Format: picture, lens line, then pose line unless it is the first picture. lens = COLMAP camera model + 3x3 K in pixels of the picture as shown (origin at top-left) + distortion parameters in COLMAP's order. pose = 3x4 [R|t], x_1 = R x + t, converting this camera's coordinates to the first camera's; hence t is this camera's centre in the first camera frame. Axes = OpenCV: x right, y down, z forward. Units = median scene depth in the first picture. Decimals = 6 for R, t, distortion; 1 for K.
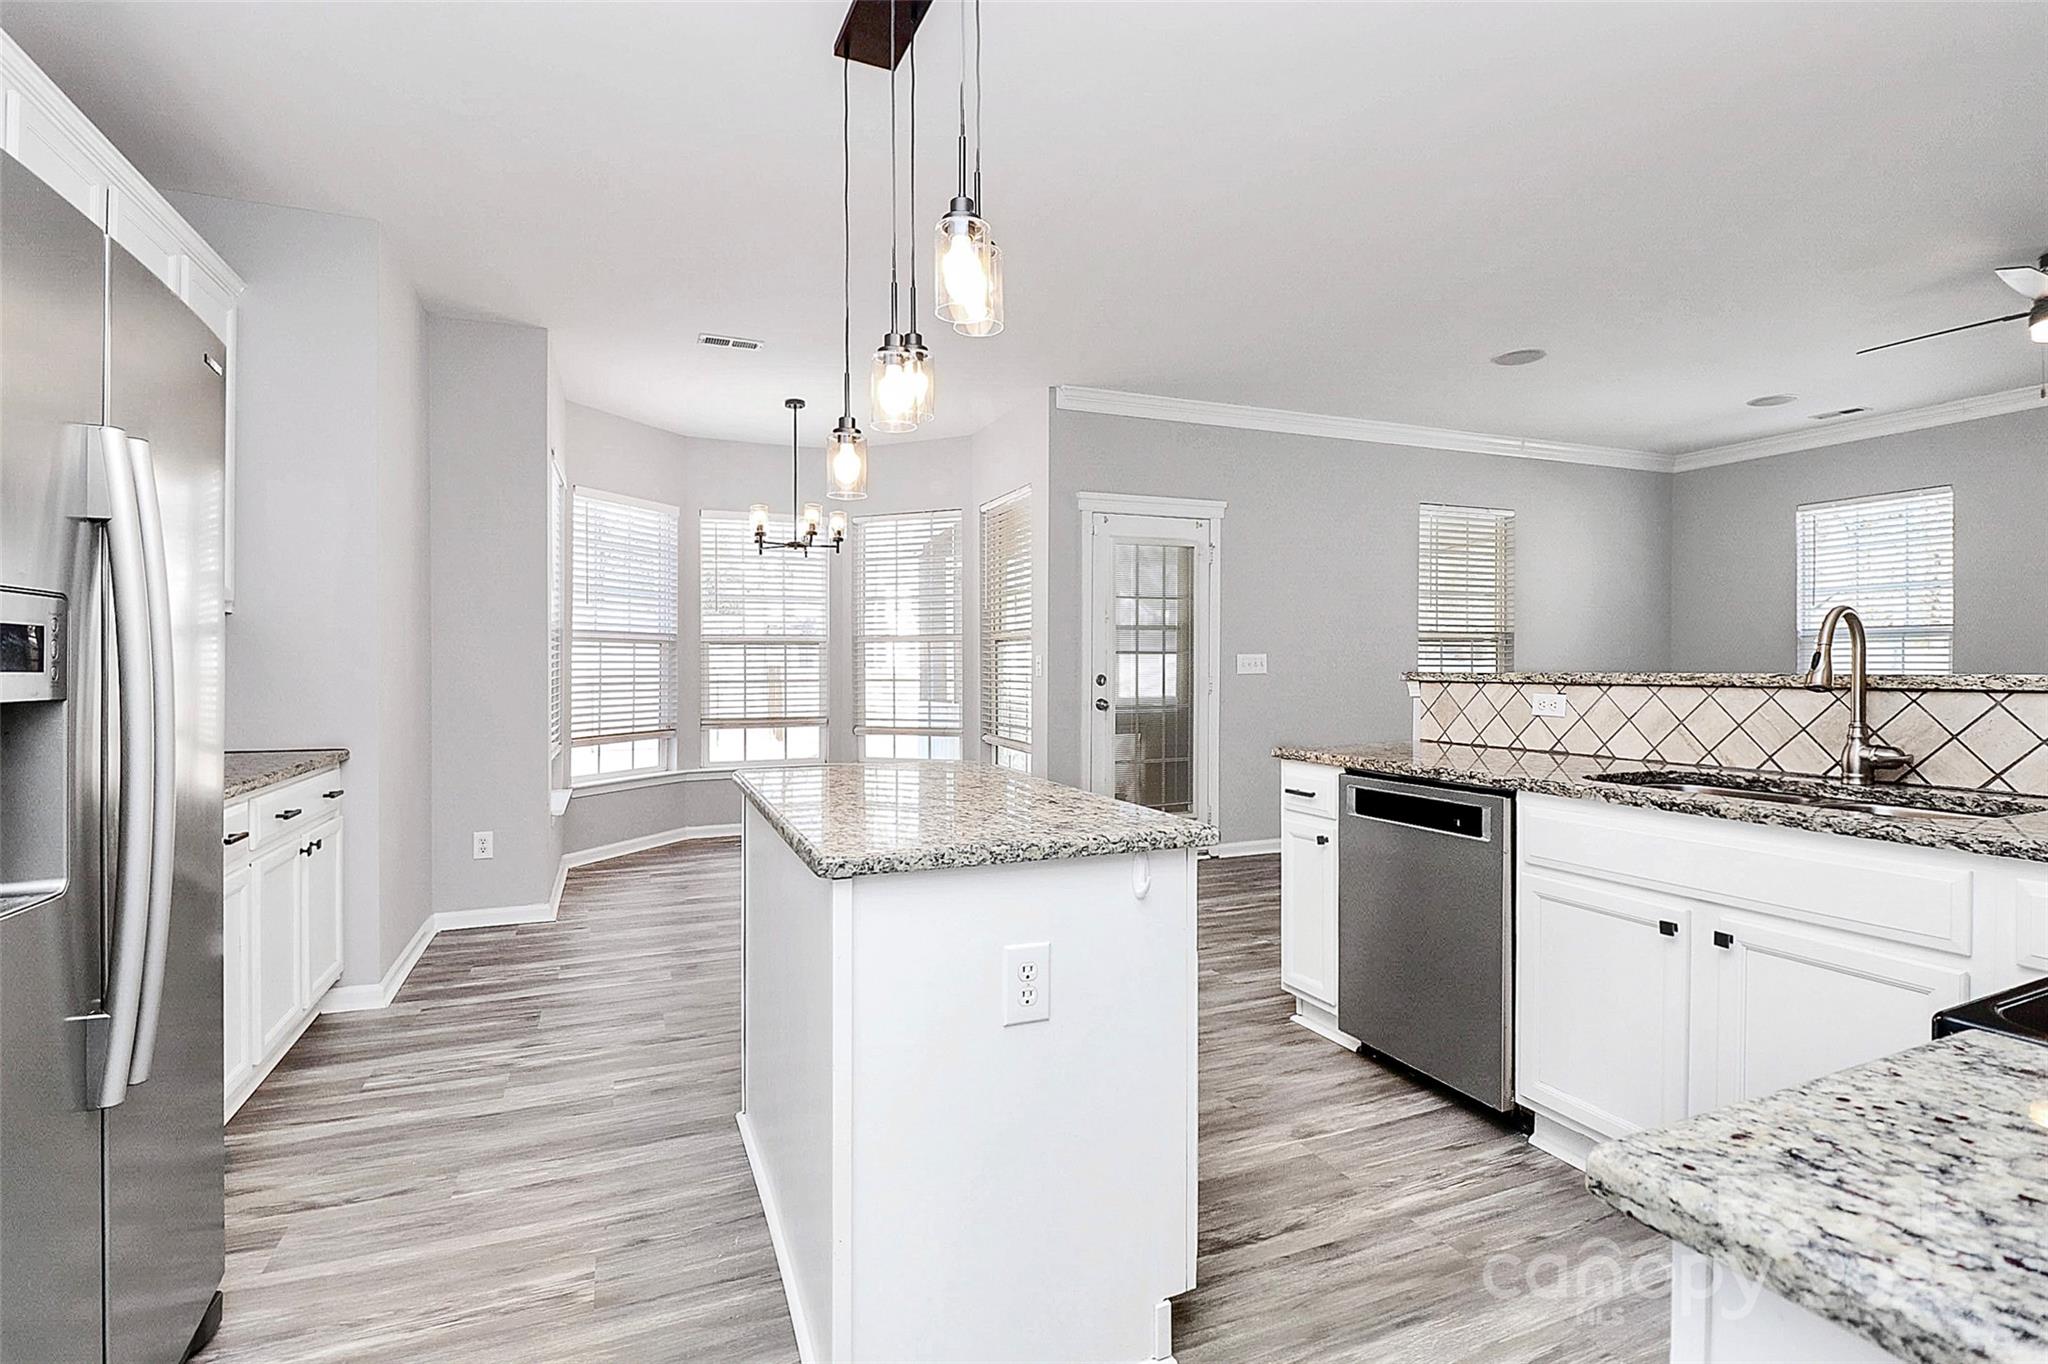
lens RADIAL K [[987.2, 0, 1012.2], [0, 987.2, 678.3], [0, 0, 1]] dist [-0.000427, -0.010548]
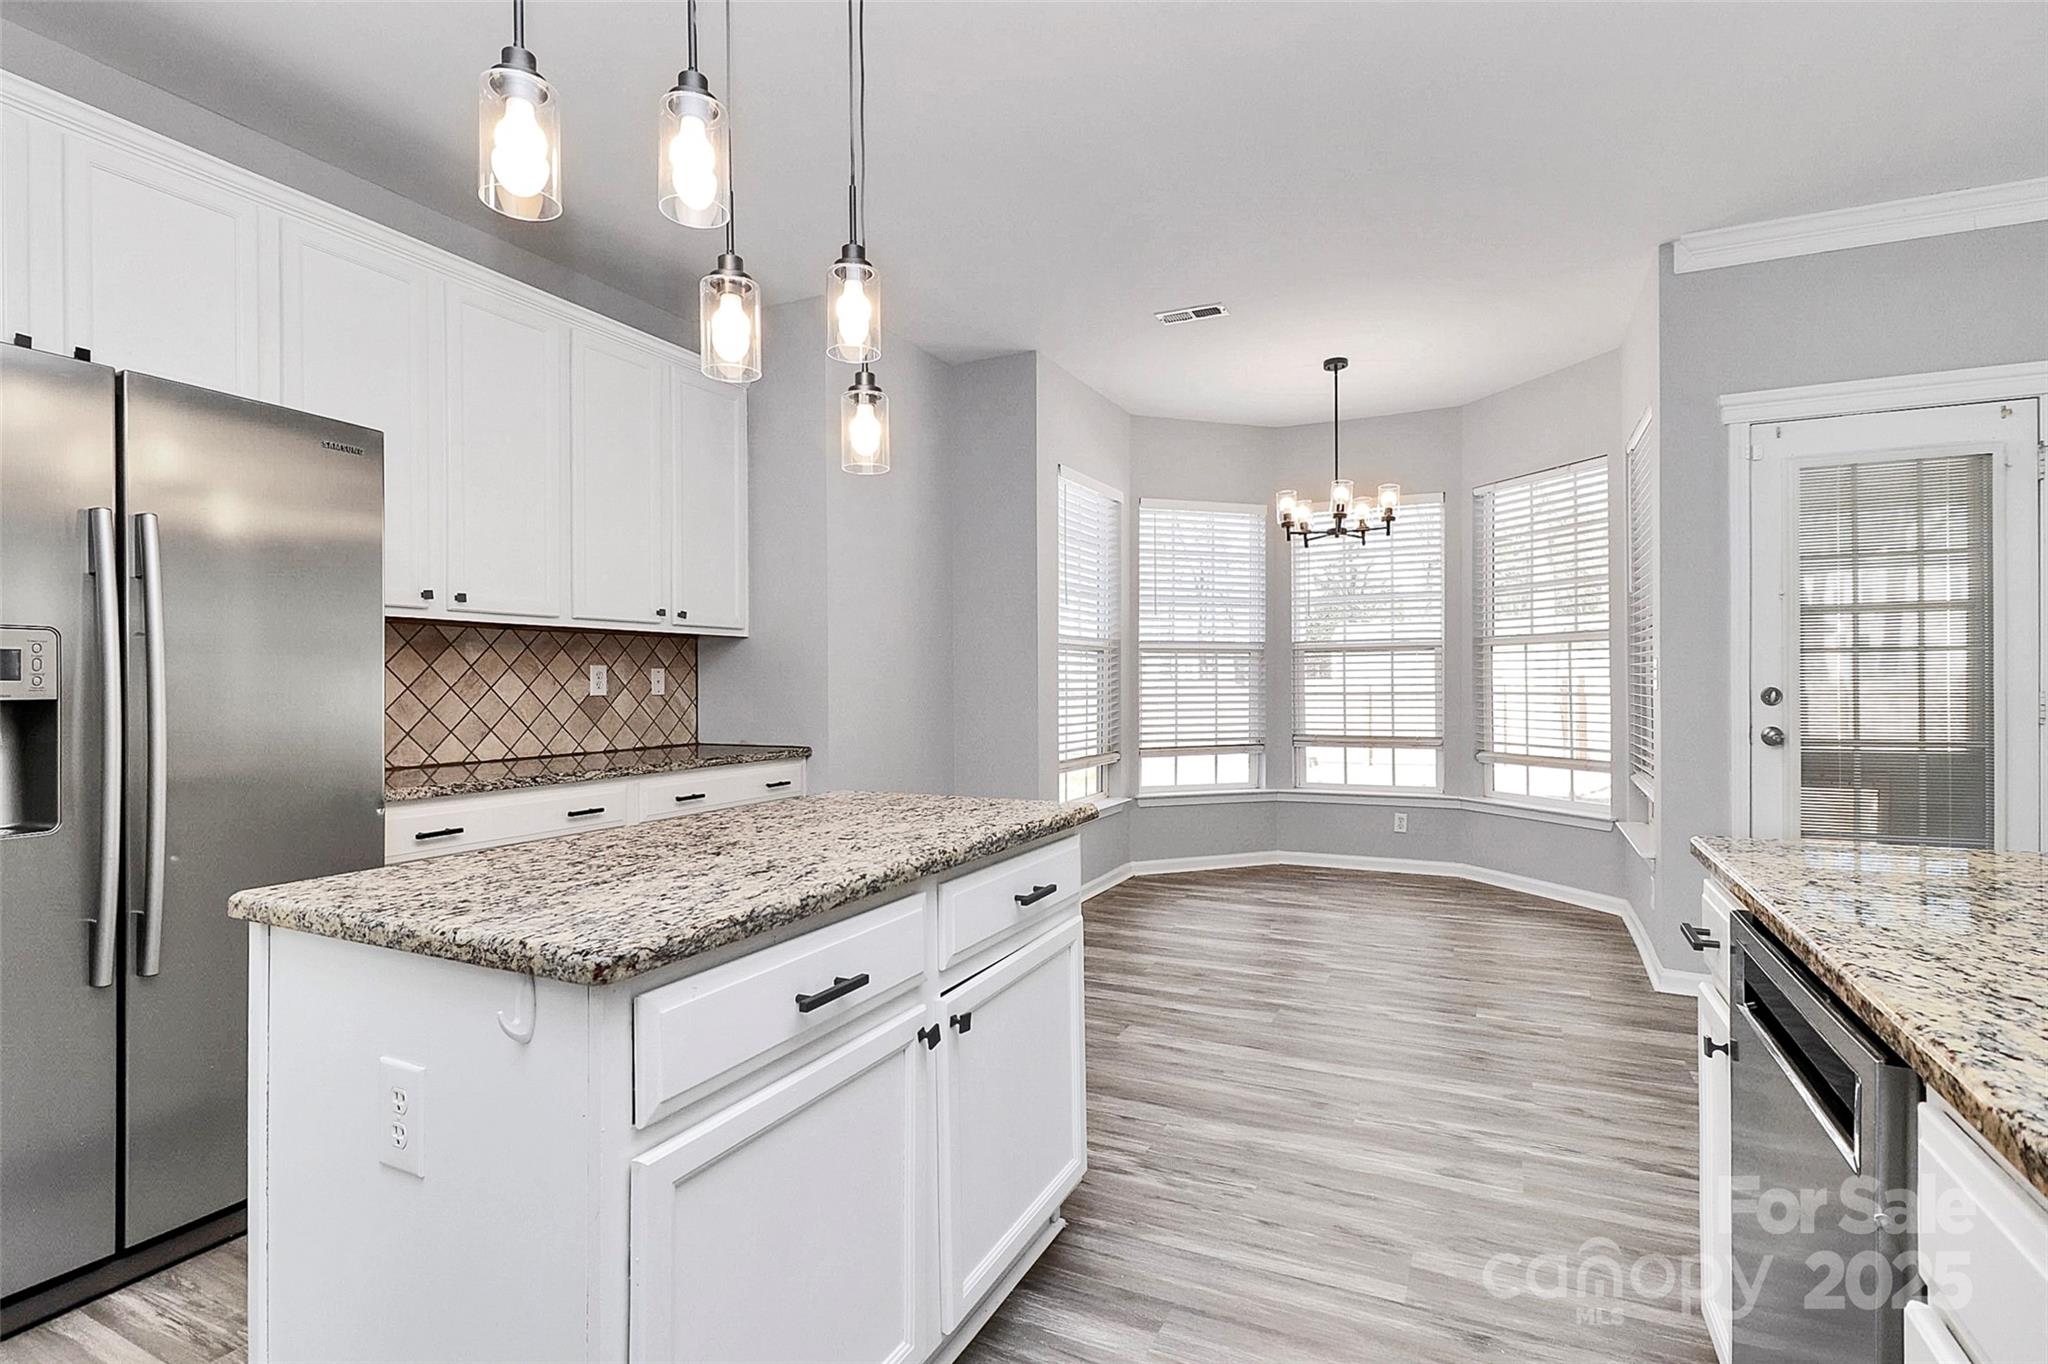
lens RADIAL K [[987.2, 0, 1012.2], [0, 987.2, 678.3], [0, 0, 1]] dist [-0.000427, -0.010548]
pose [[0.655800, -0.002033, -0.754932, 0.242574], [-0.006274, 0.999947, -0.008143, -0.001429], [0.754909, 0.010077, 0.655752, 0.248927]]
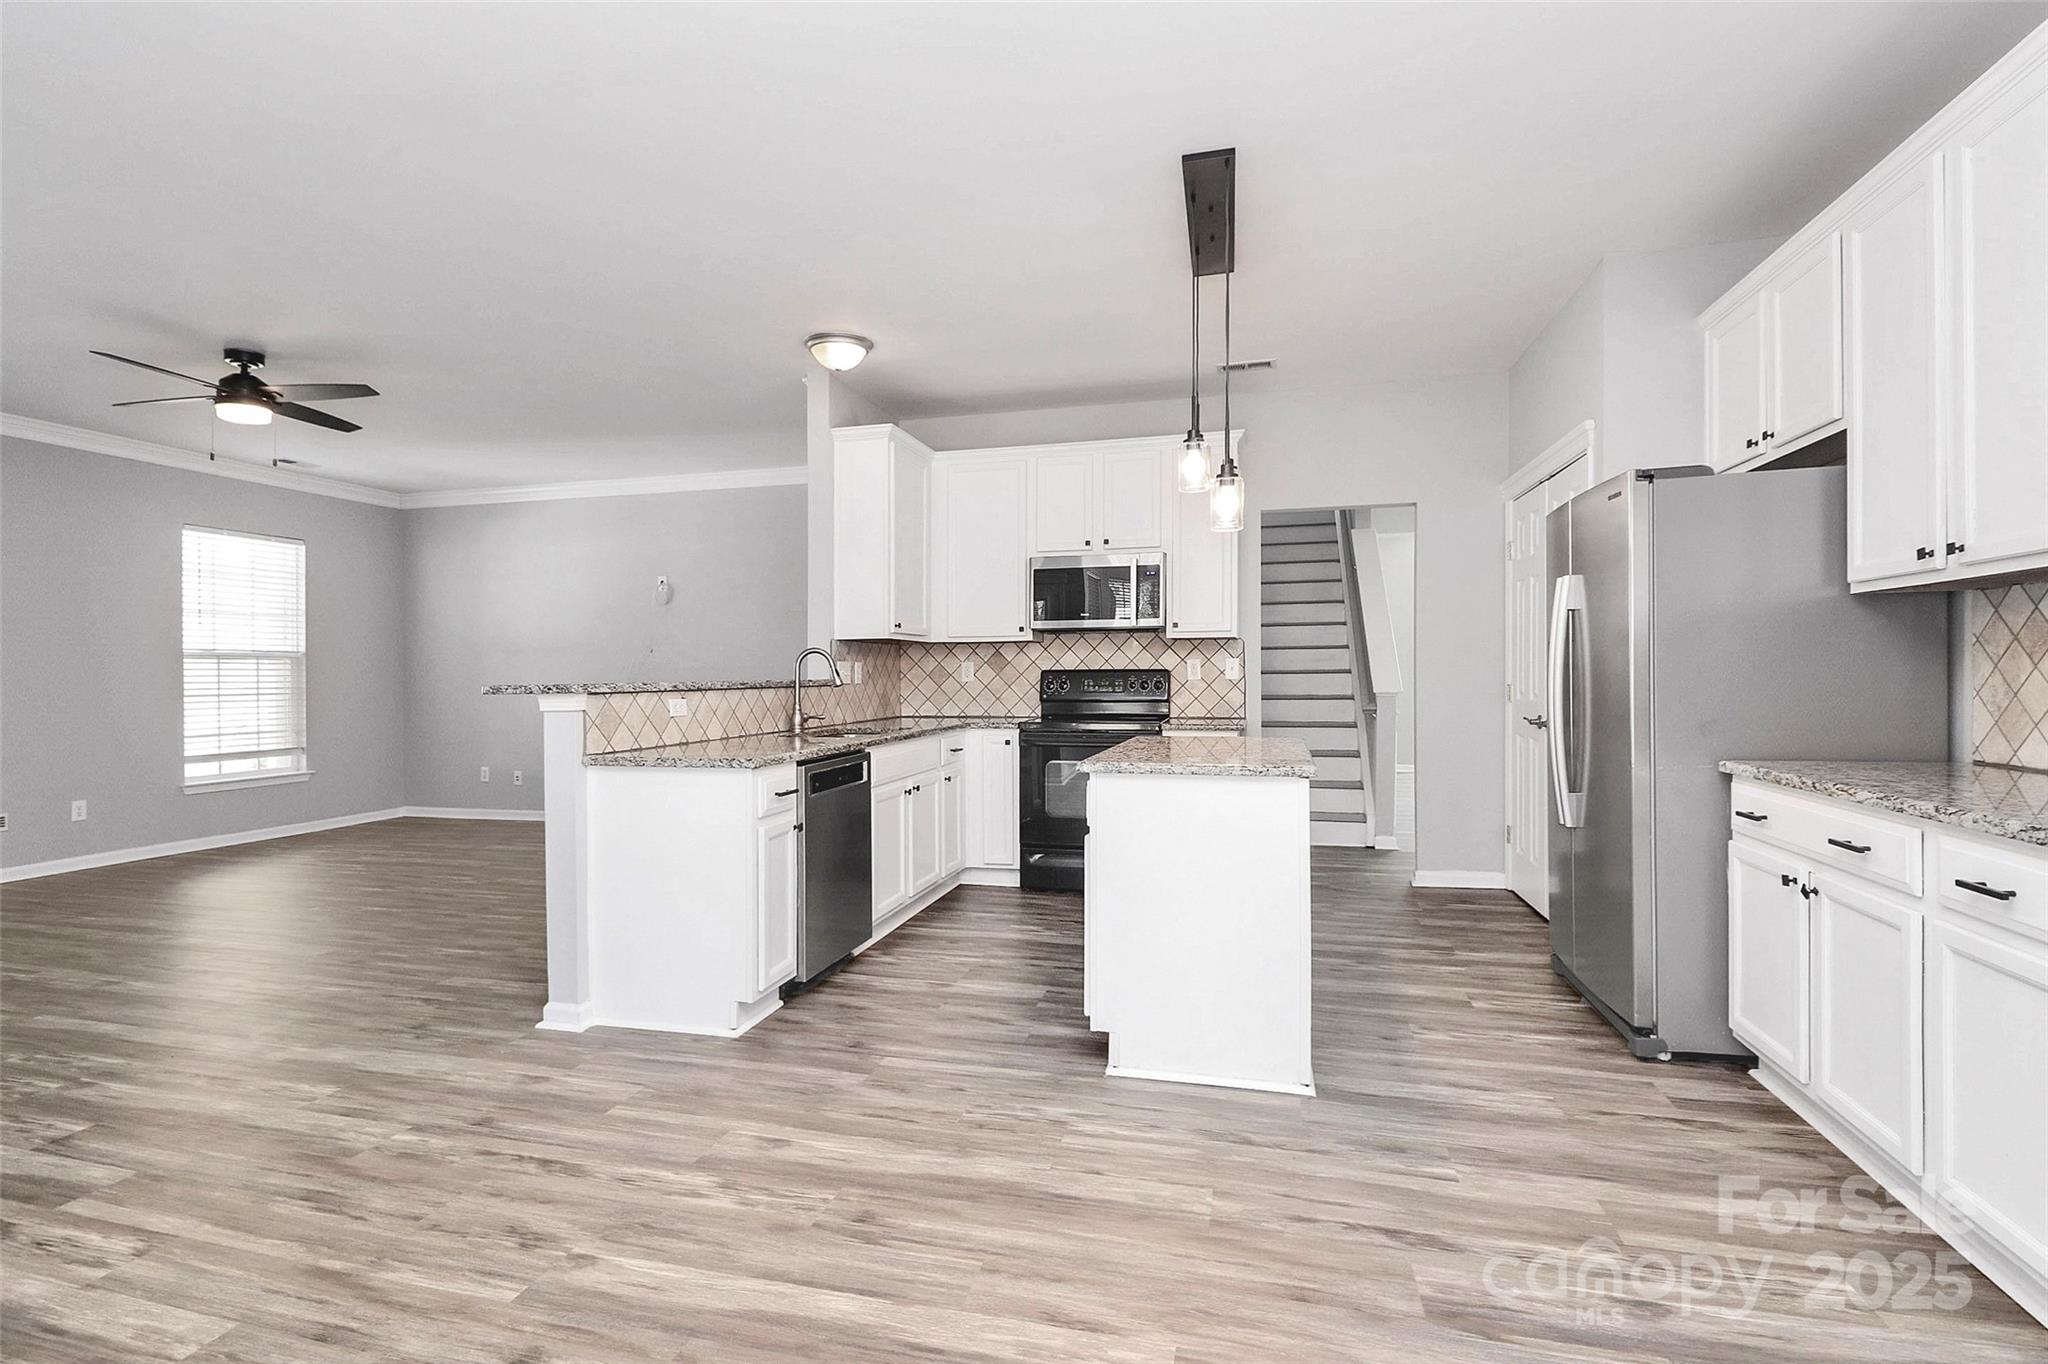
lens RADIAL K [[919.3, 0, 1024.0], [0, 919.3, 682.0], [0, 0, 1]] dist [-0.025598, -0.000081]
pose [[-0.804411, 0.006476, 0.594037, -0.291072], [0.017541, 0.999764, 0.012854, -0.007120], [-0.593814, 0.020760, -0.804335, 0.933343]]
